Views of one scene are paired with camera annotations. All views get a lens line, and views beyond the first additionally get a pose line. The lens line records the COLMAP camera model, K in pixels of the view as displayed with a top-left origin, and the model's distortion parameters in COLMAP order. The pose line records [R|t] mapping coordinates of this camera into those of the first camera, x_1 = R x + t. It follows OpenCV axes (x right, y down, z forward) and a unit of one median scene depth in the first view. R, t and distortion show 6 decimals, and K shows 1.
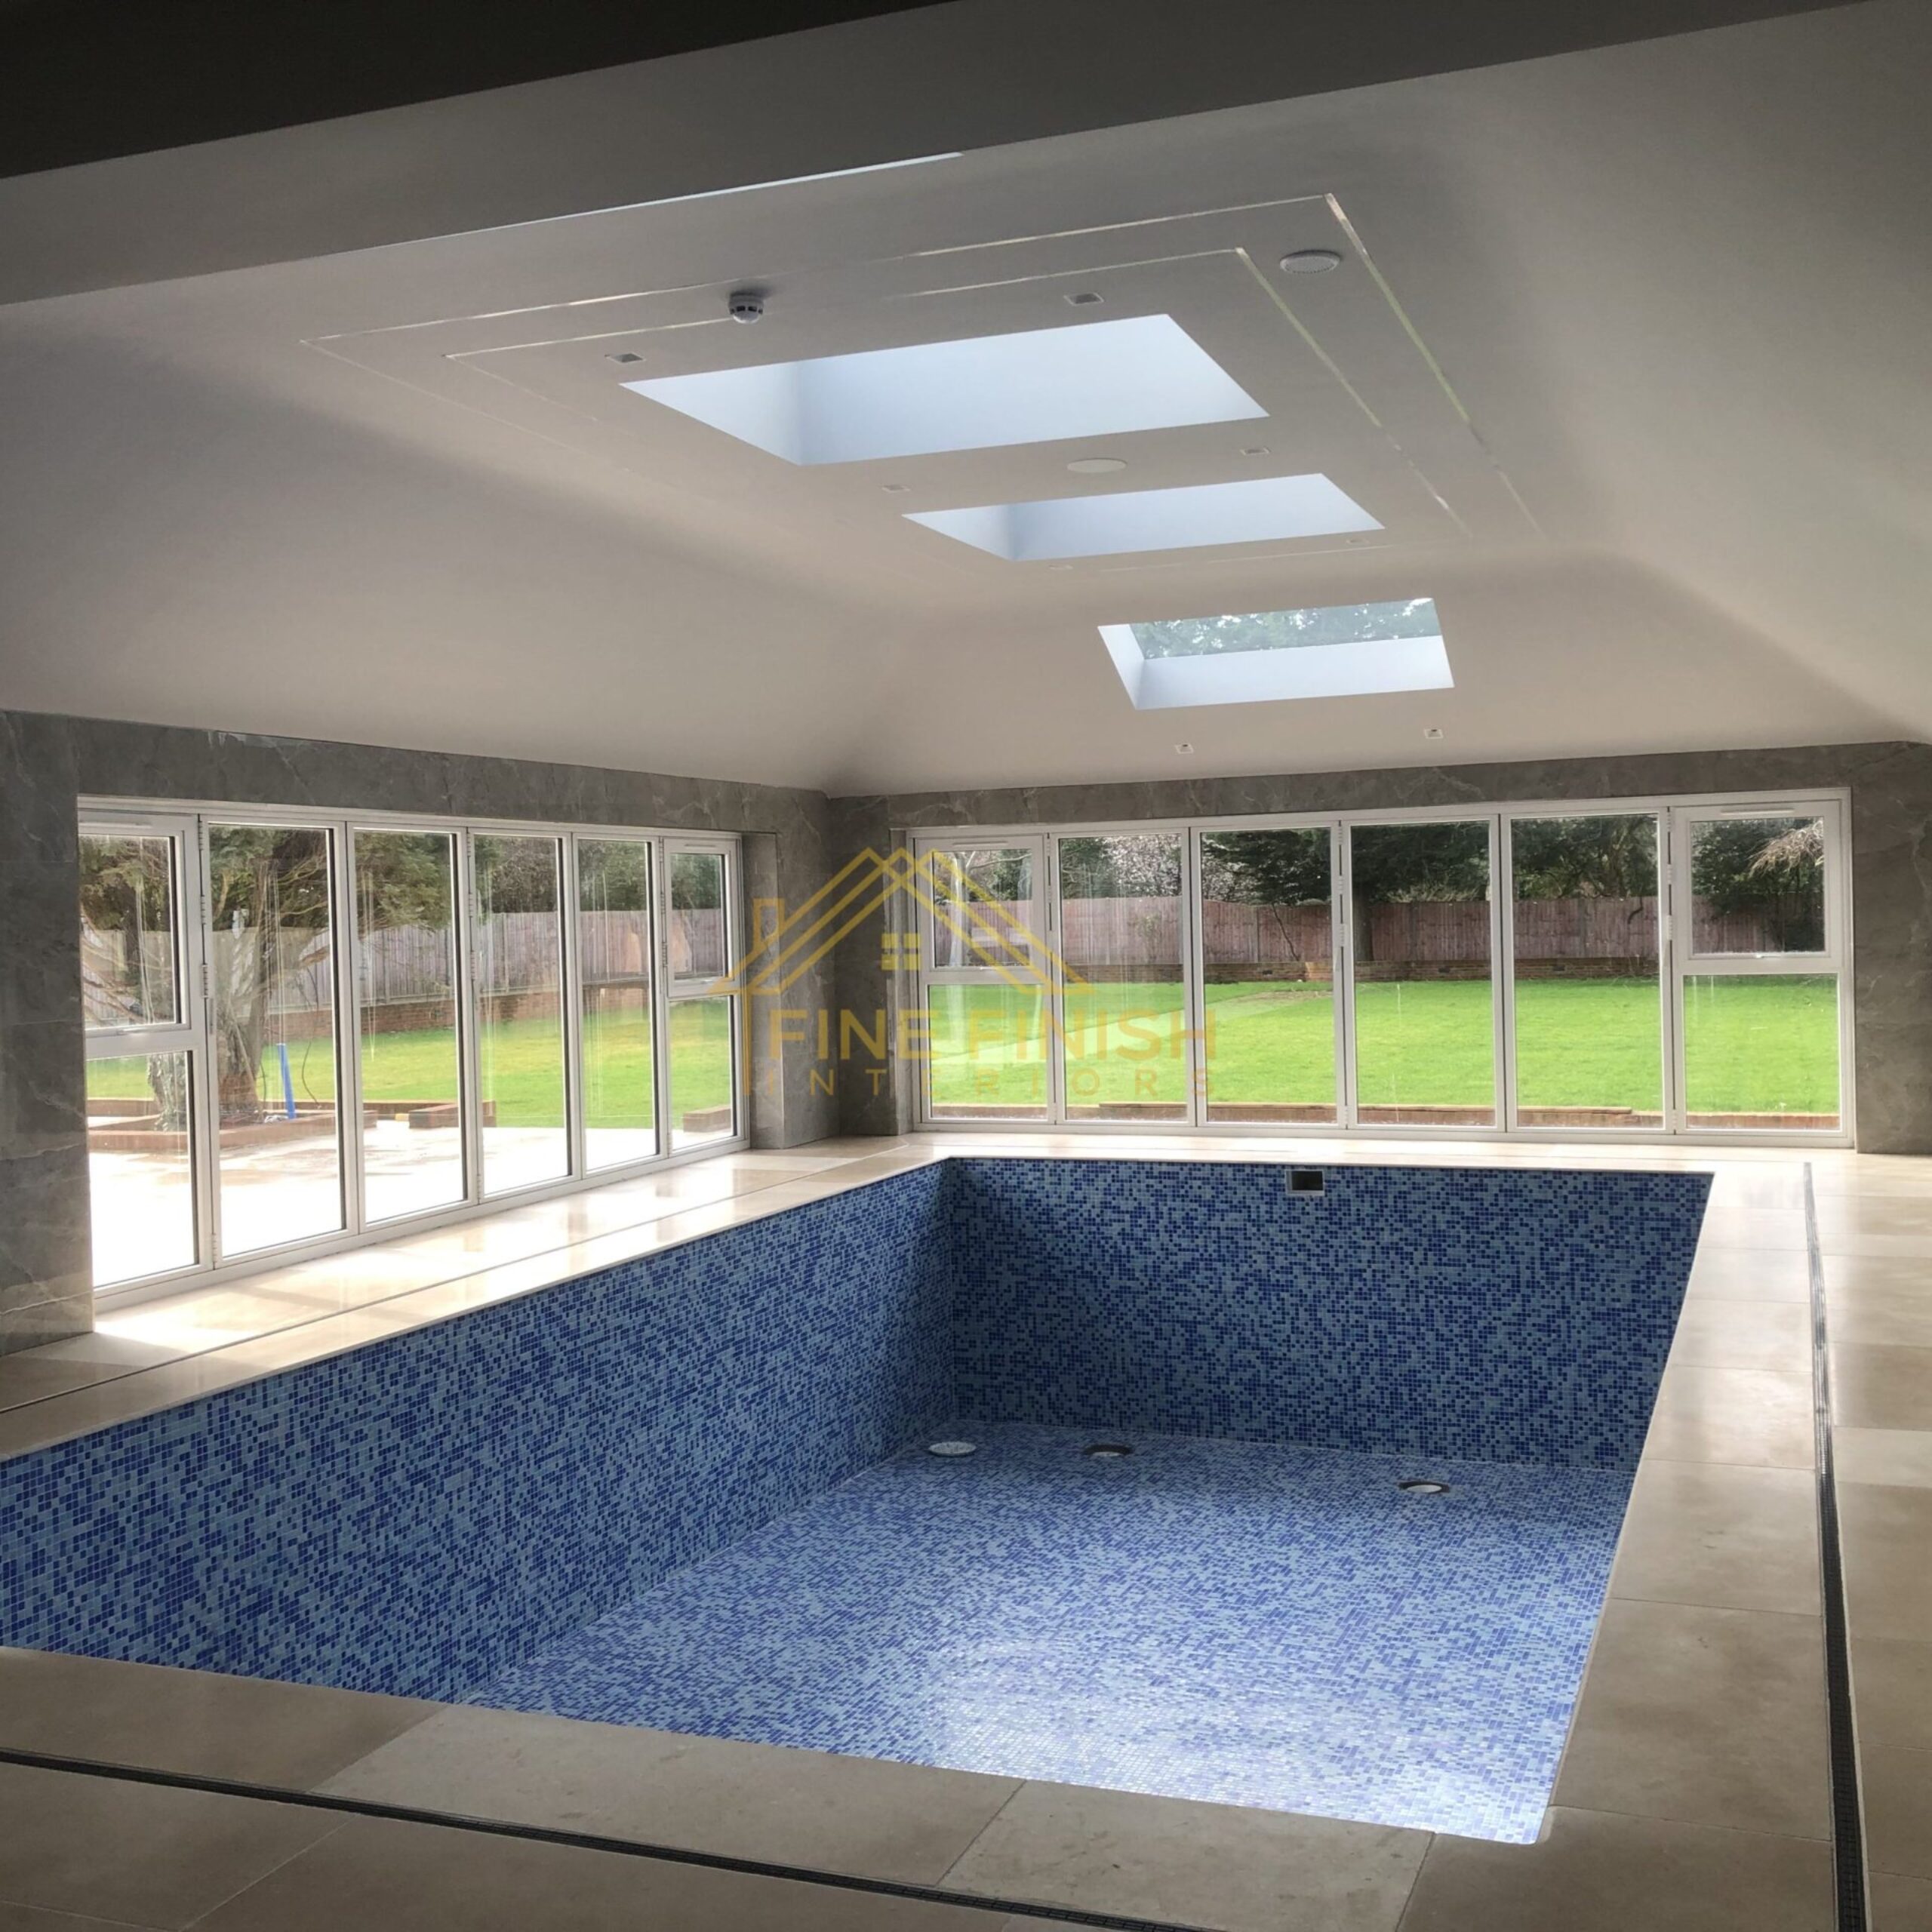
lens RADIAL K [[2117.6, 0, 961.0], [0, 2117.6, 965.0], [0, 0, 1]] dist [0.028854, 0.000000]
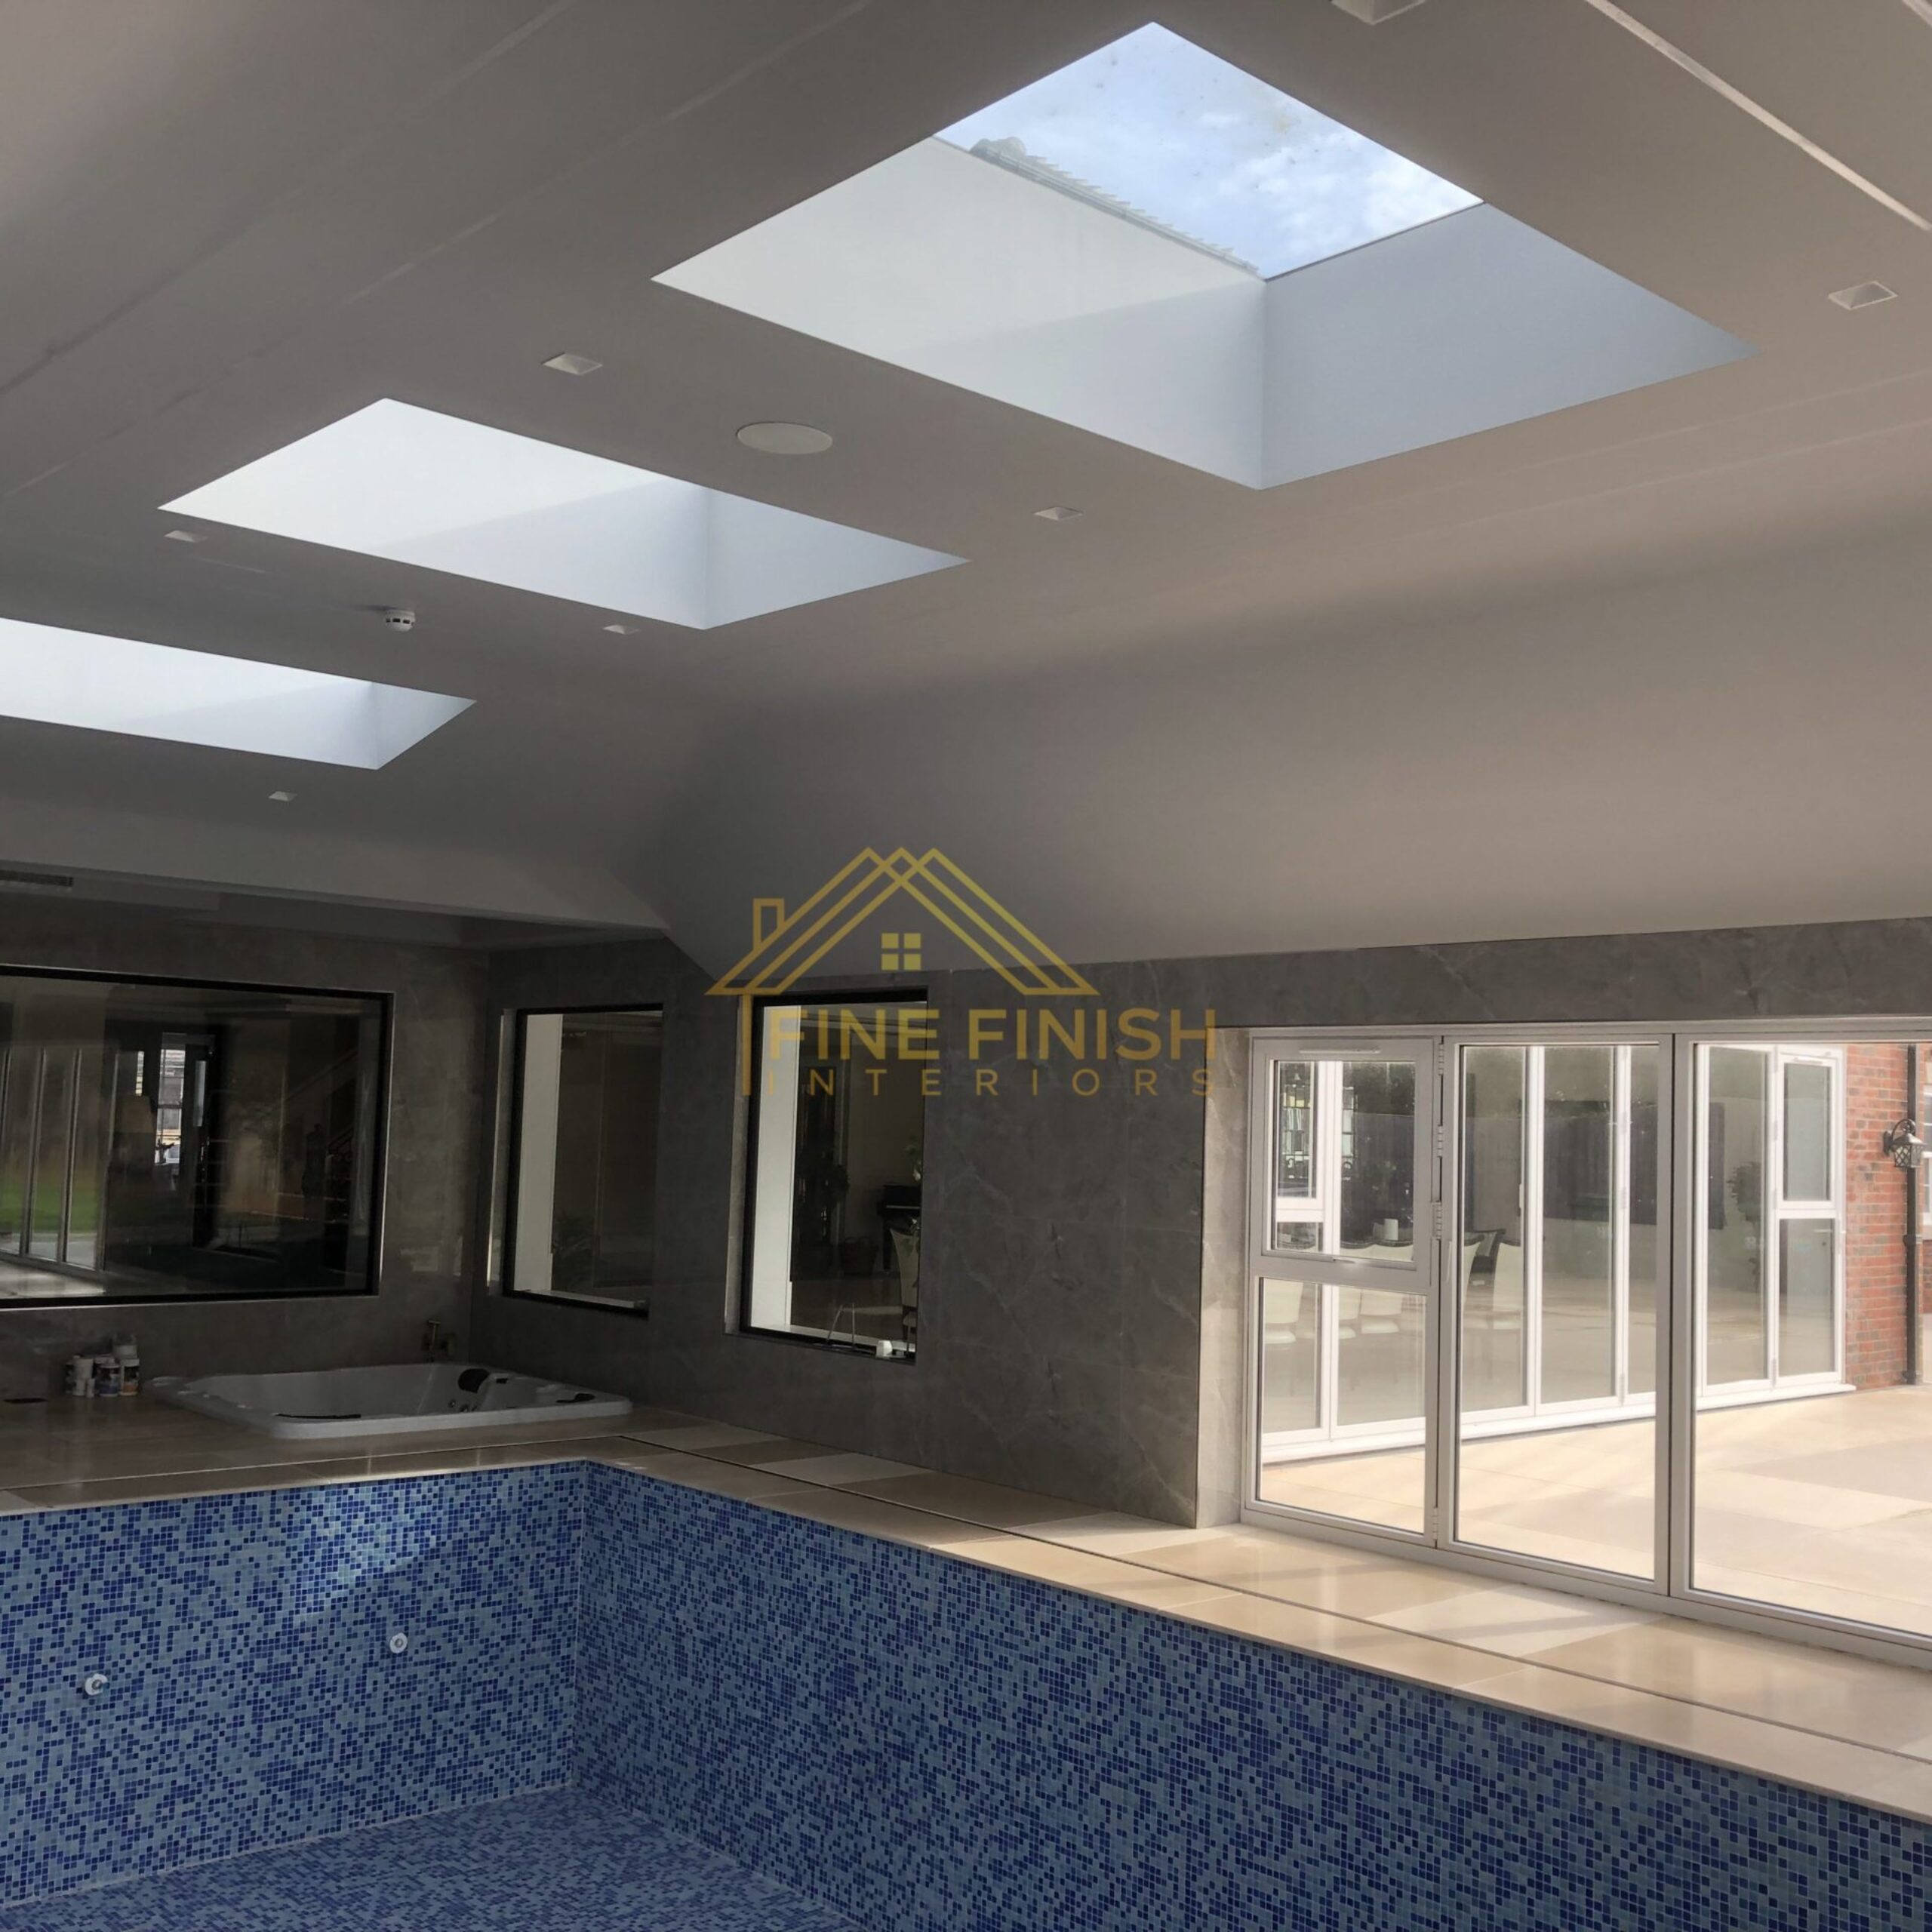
lens RADIAL K [[2117.6, 0, 963.3], [0, 2117.6, 963.2], [0, 0, 1]] dist [0.028854, 0.000000]
pose [[-0.450286, -0.051663, -0.891388, 0.670624], [-0.042624, 0.998430, -0.036335, -0.073978], [0.891866, 0.021634, -0.451781, 1.510773]]
